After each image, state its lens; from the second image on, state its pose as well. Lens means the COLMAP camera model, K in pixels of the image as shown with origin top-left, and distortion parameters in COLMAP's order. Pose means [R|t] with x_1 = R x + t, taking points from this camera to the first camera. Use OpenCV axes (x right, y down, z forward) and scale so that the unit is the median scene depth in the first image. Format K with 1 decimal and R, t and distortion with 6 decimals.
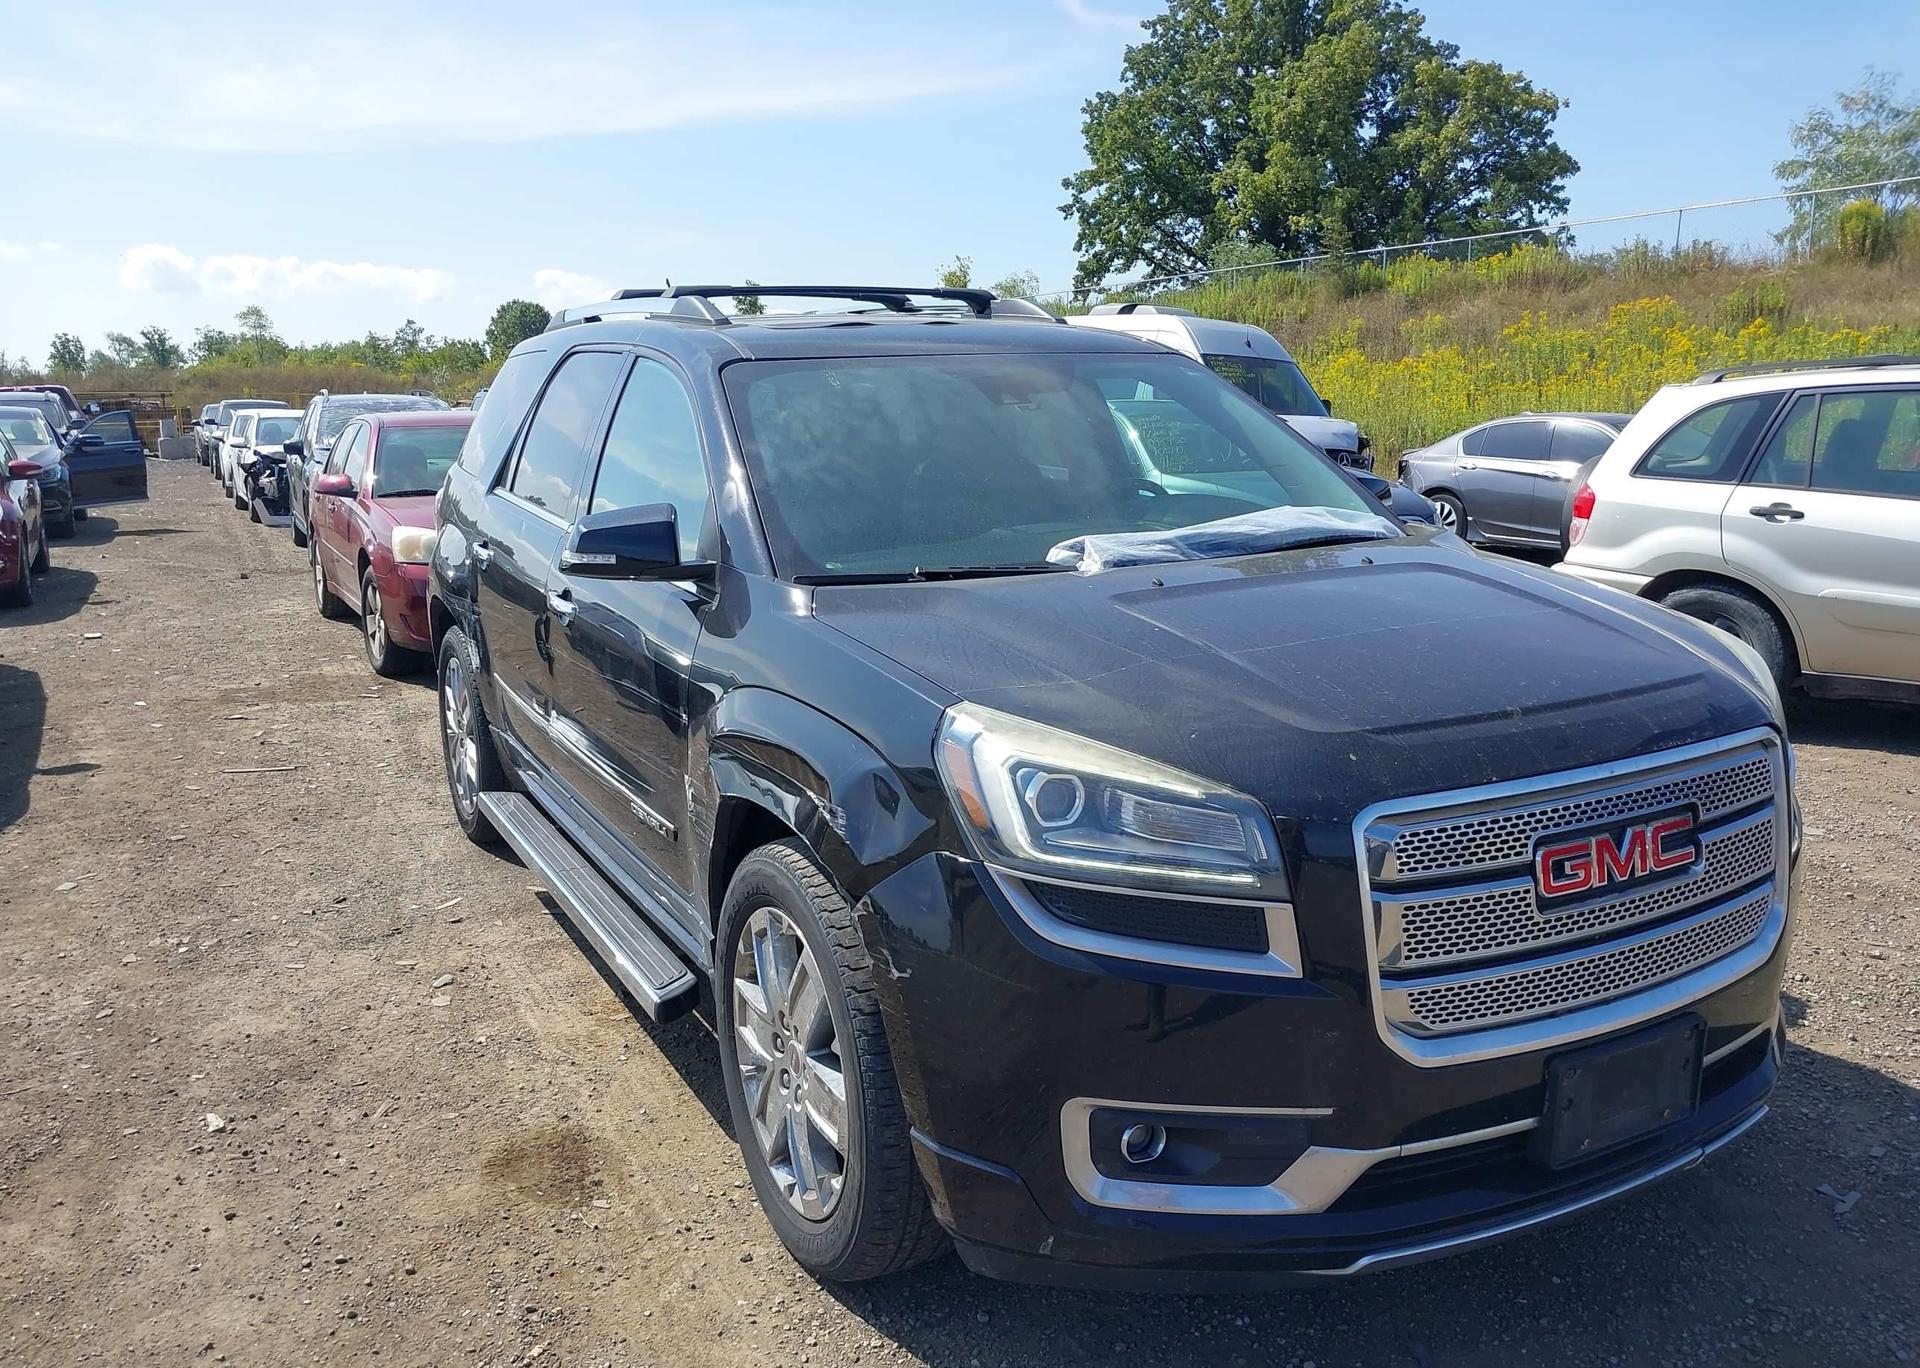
lens RADIAL K [[1474.8, 0, 991.8], [0, 1474.8, 711.1], [0, 0, 1]] dist [0.024487, -0.028763]
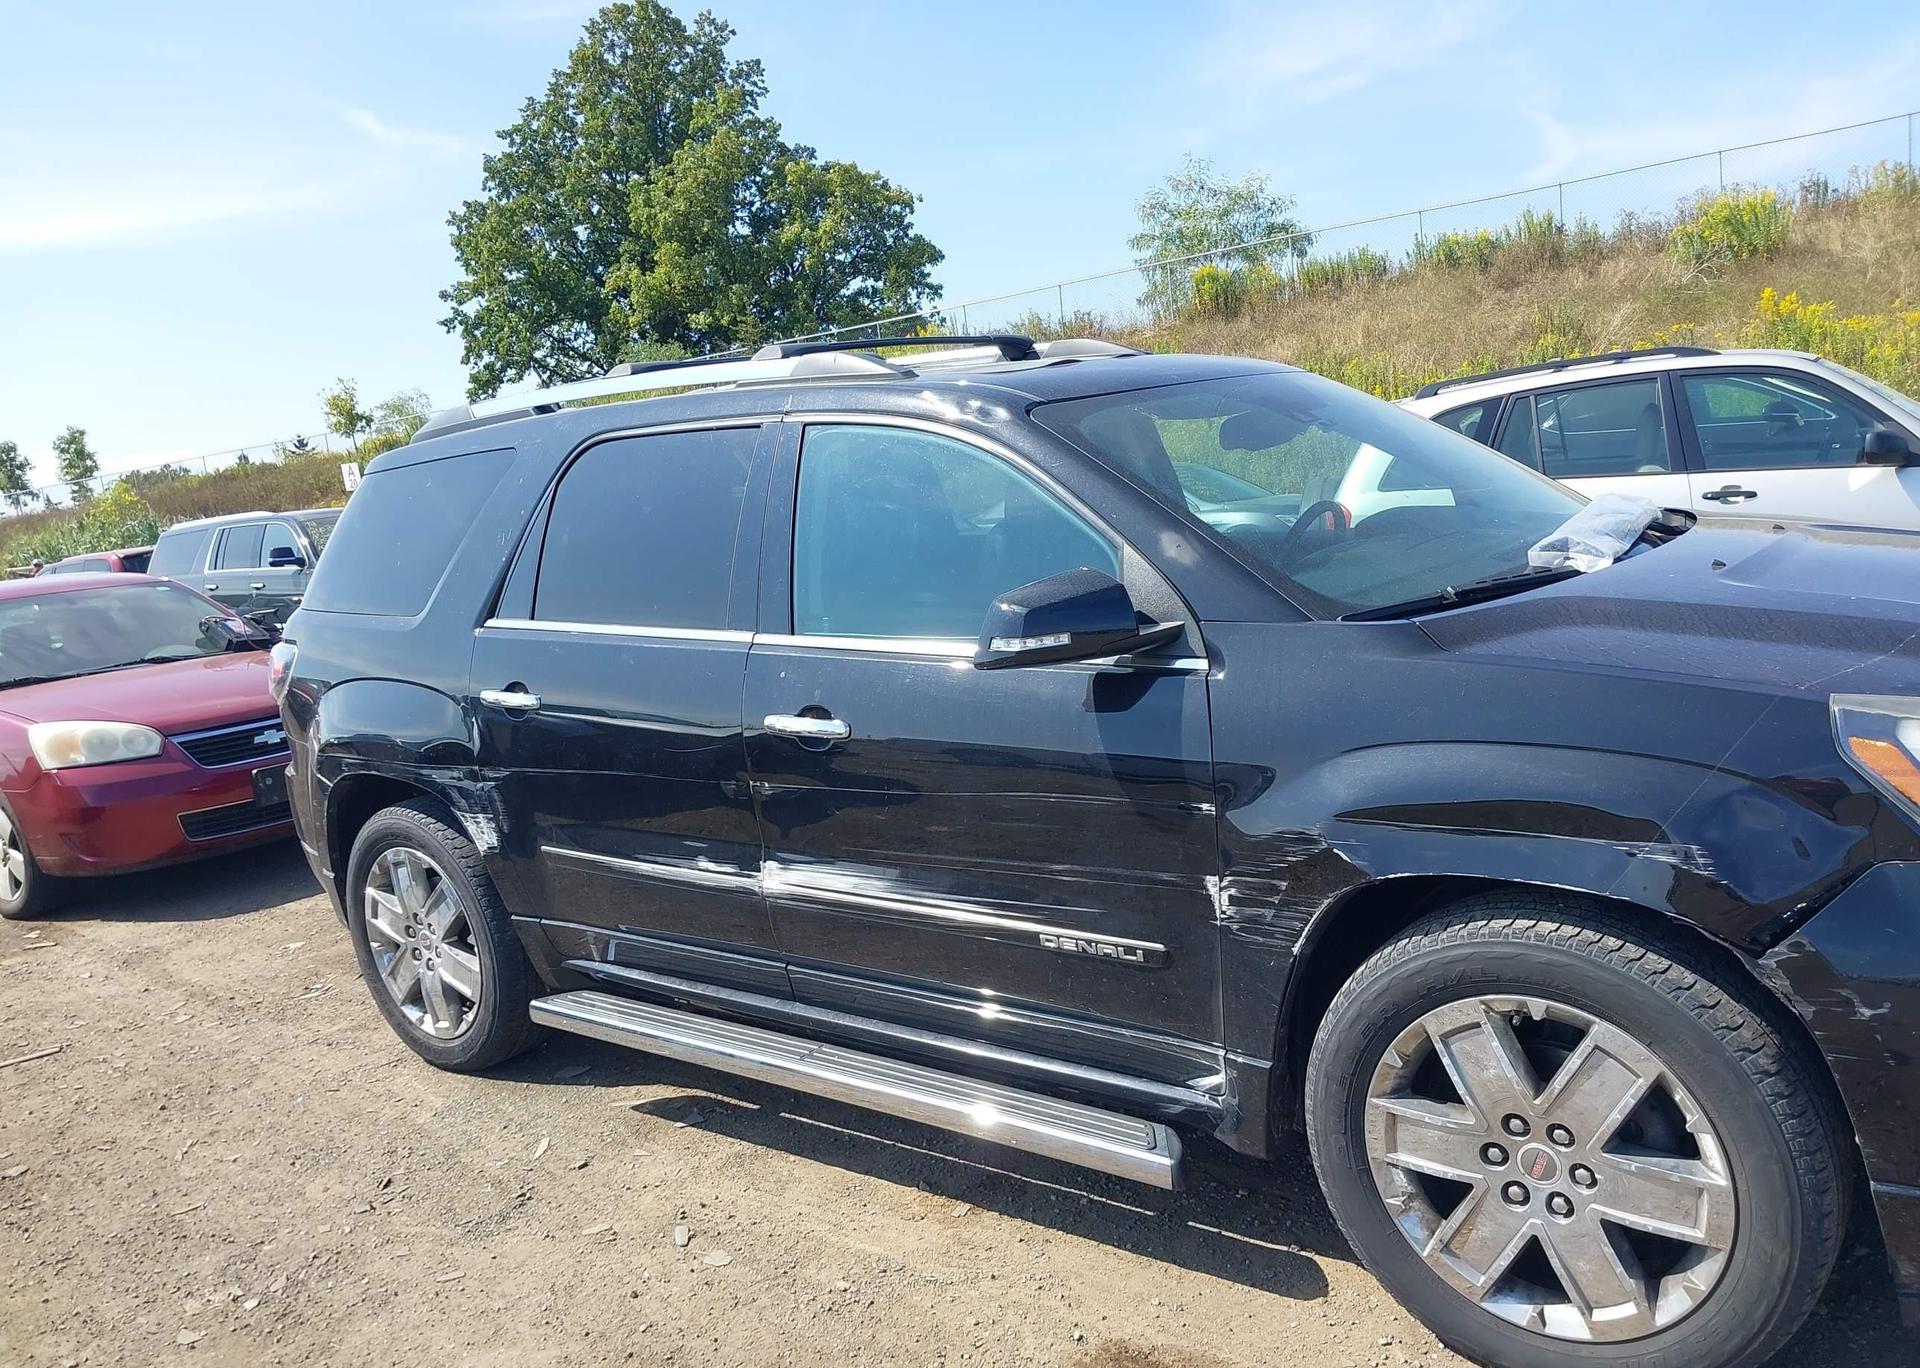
lens RADIAL K [[1474.8, 0, 1013.4], [0, 1474.8, 710.1], [0, 0, 1]] dist [0.024487, -0.028763]
pose [[0.918542, -0.161642, 0.360767, -0.584242], [0.183331, 0.982695, -0.026479, -0.047213], [-0.350243, 0.090461, 0.932280, 0.250049]]
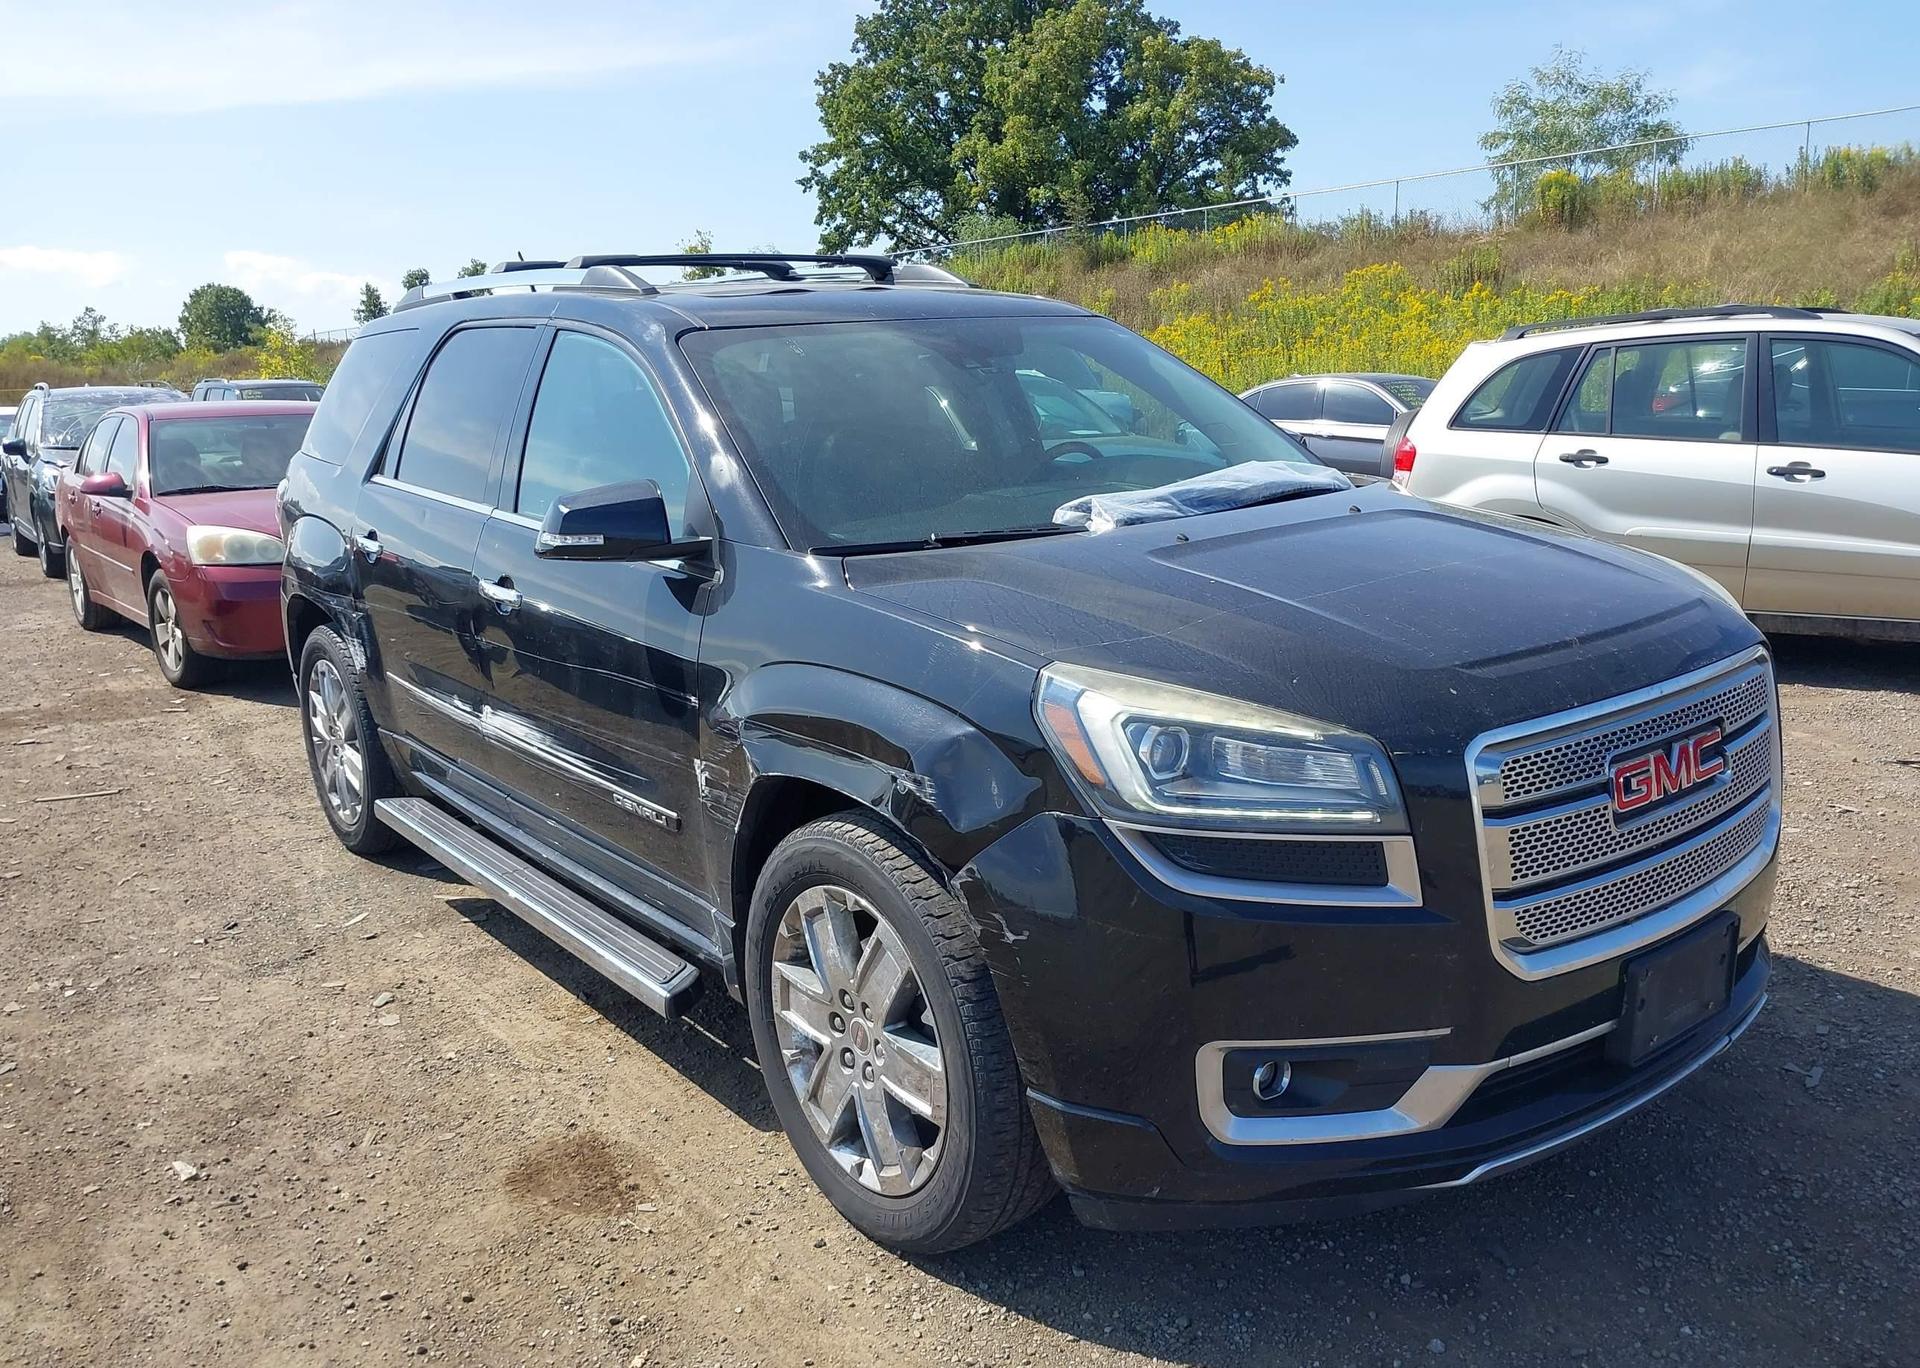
lens RADIAL K [[1474.8, 0, 995.4], [0, 1474.8, 708.2], [0, 0, 1]] dist [0.024487, -0.028763]
pose [[0.985893, -0.061181, 0.155797, -0.159473], [0.058933, 0.998081, 0.019016, 0.002834], [-0.156661, -0.009567, 0.987606, 0.013504]]
